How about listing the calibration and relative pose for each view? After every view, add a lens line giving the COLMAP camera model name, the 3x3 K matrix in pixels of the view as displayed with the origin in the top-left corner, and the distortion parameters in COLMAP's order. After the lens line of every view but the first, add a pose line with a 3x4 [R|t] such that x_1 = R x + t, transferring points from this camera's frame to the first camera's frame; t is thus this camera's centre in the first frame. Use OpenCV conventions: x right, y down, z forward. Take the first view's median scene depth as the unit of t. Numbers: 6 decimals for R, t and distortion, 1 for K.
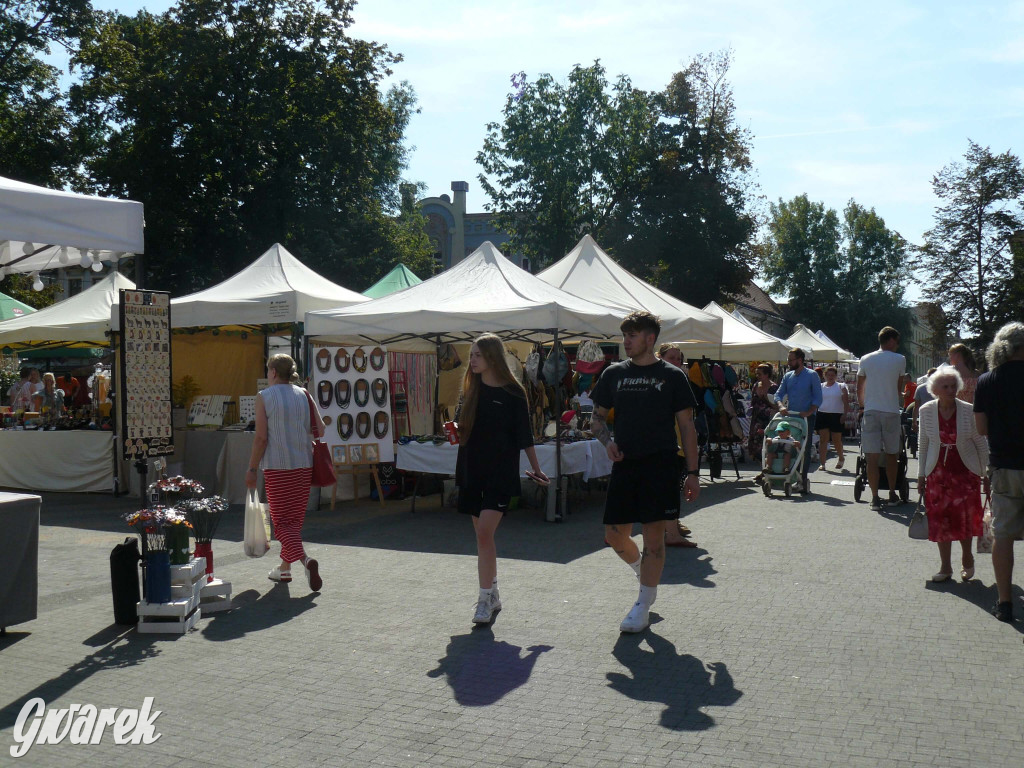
lens RADIAL K [[1110.1, 0, 511.7], [0, 1110.1, 398.3], [0, 0, 1]] dist [-0.178297, 0.198926]
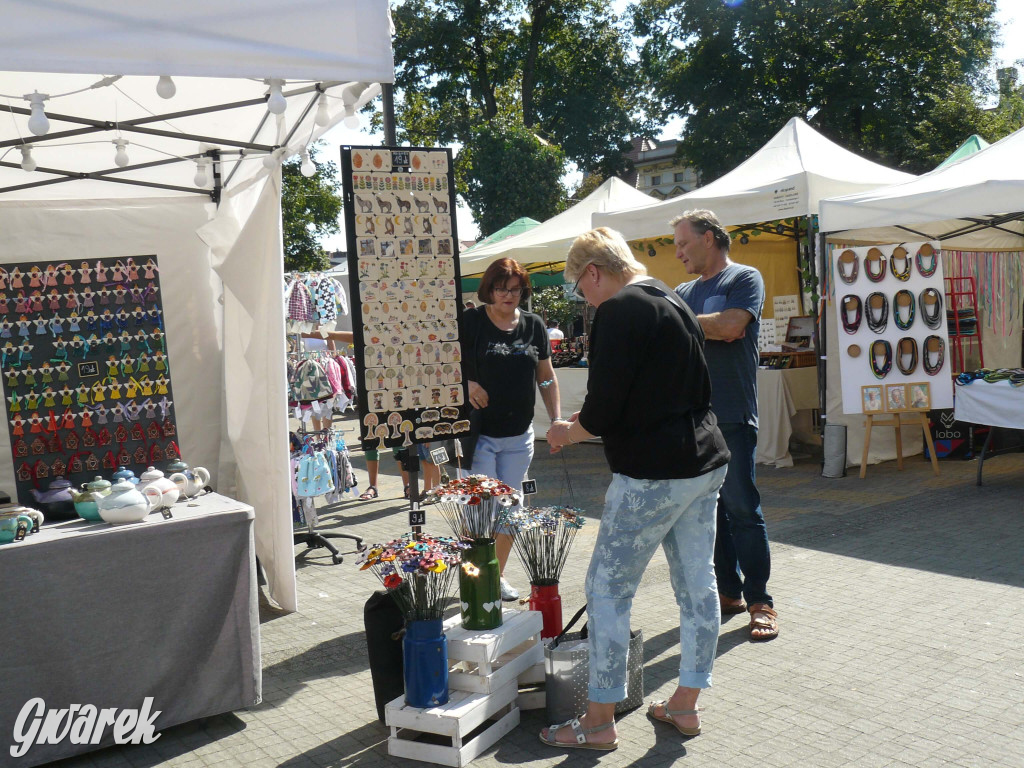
lens RADIAL K [[1110.1, 0, 511.7], [0, 1110.1, 398.3], [0, 0, 1]] dist [-0.178297, 0.198926]
pose [[0.860273, -0.004094, -0.509817, 0.000846], [0.040621, 0.997339, 0.060536, -0.000962], [0.508213, -0.072787, 0.858150, 0.282858]]
